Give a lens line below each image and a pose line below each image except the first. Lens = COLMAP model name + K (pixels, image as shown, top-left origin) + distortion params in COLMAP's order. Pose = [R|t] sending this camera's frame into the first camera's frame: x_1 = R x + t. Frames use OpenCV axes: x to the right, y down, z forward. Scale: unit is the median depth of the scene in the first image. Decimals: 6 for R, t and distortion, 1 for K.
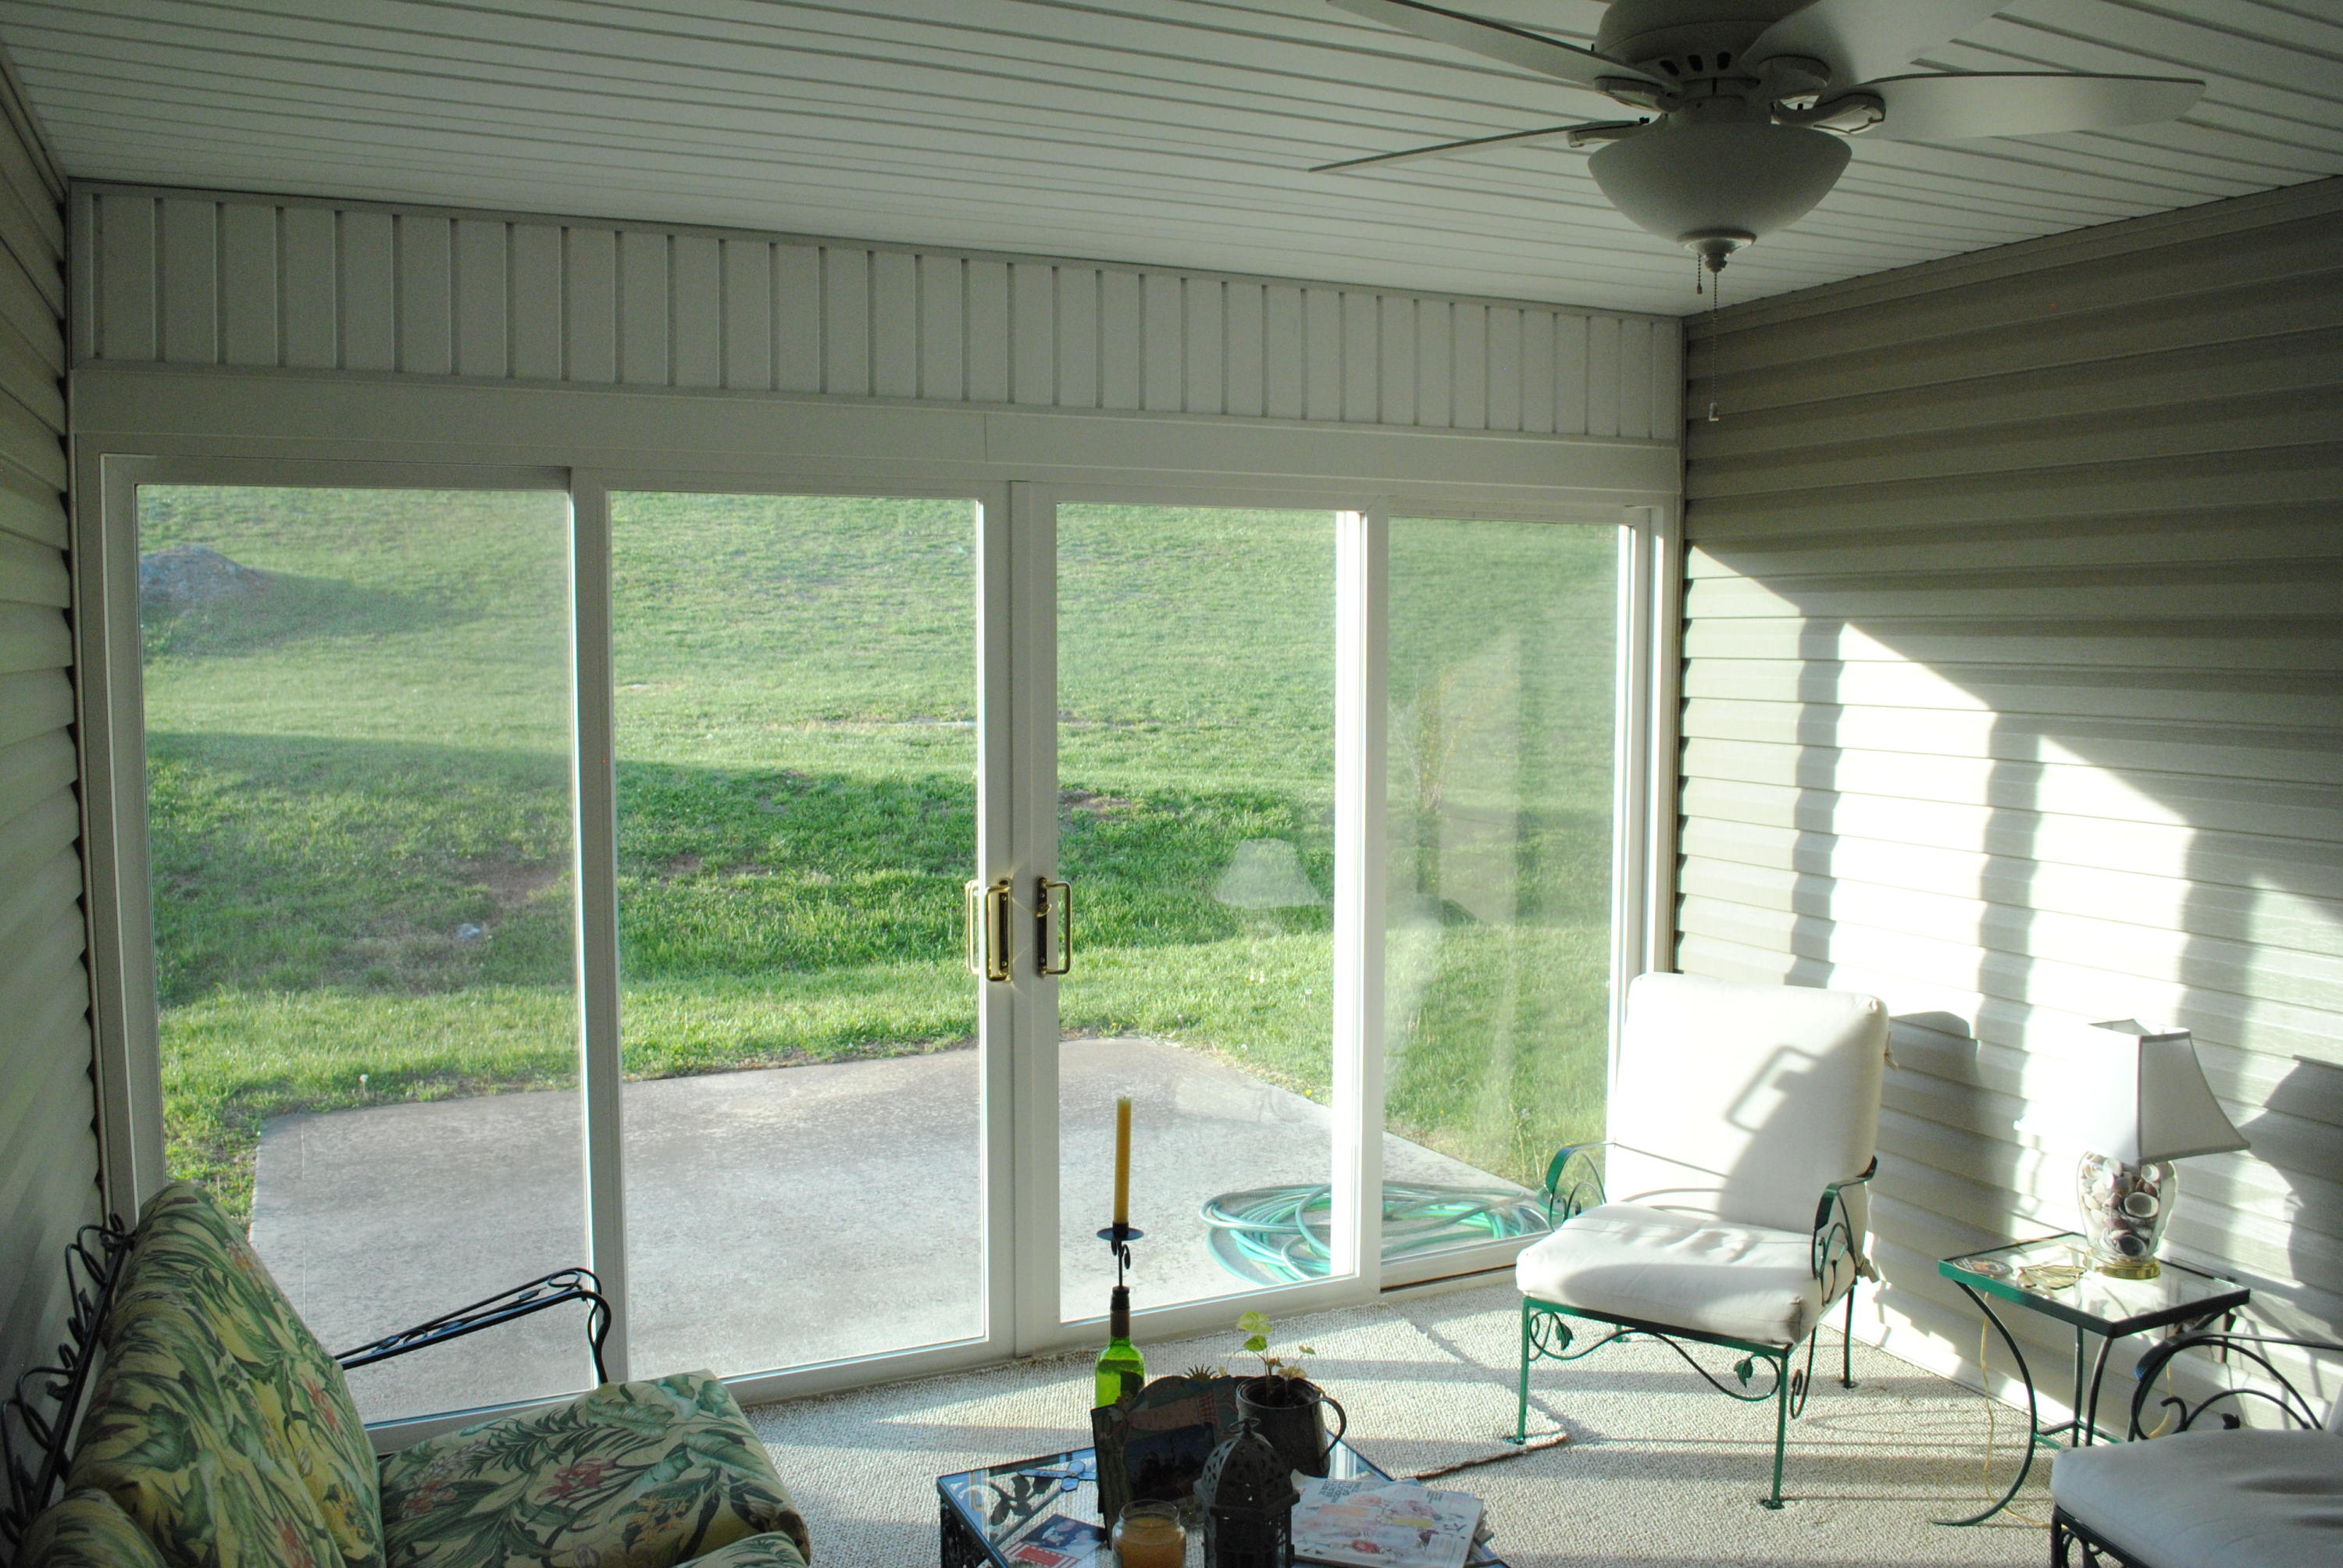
lens RADIAL K [[1856.6, 0, 1171.8], [0, 1856.6, 785.2], [0, 0, 1]] dist [-0.054005, 0.013130]
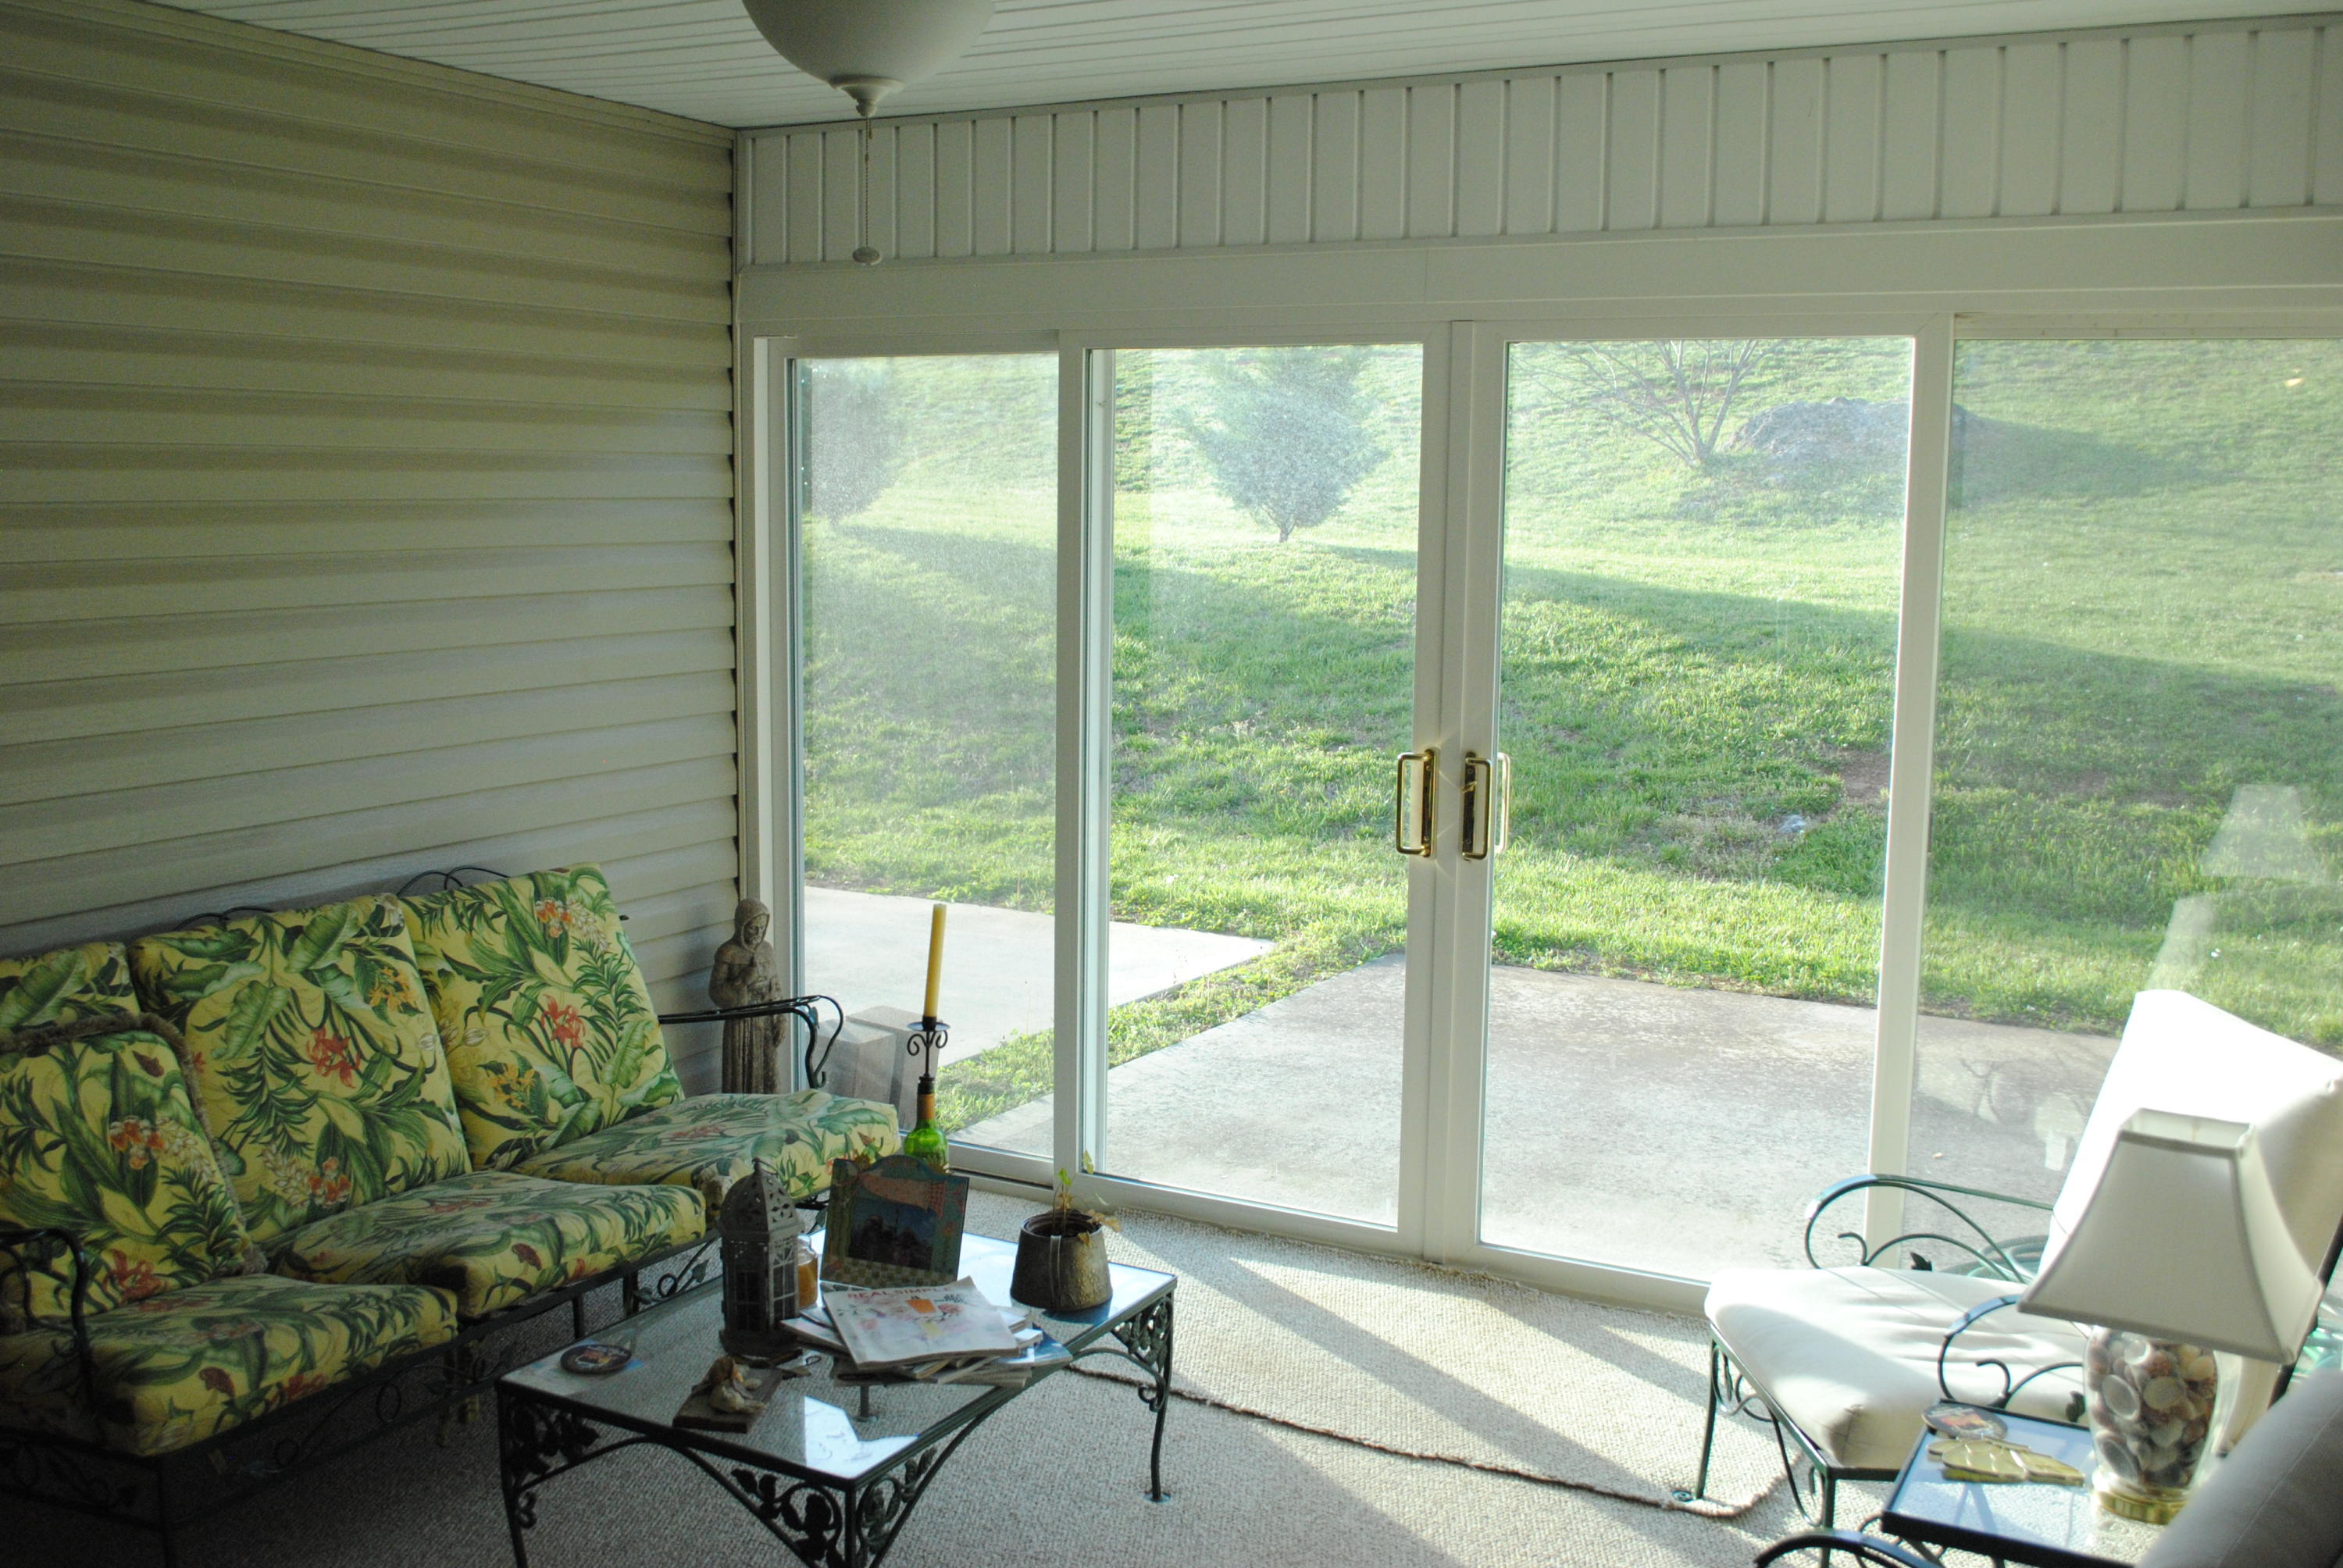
lens RADIAL K [[2269.2, 0, 1172.4], [0, 2269.2, 774.1], [0, 0, 1]] dist [-0.015130, 0.000000]
pose [[0.598530, 0.111763, -0.793266, 0.742253], [-0.082151, 0.993563, 0.077999, -0.015221], [0.796877, 0.018483, 0.603859, 0.201196]]
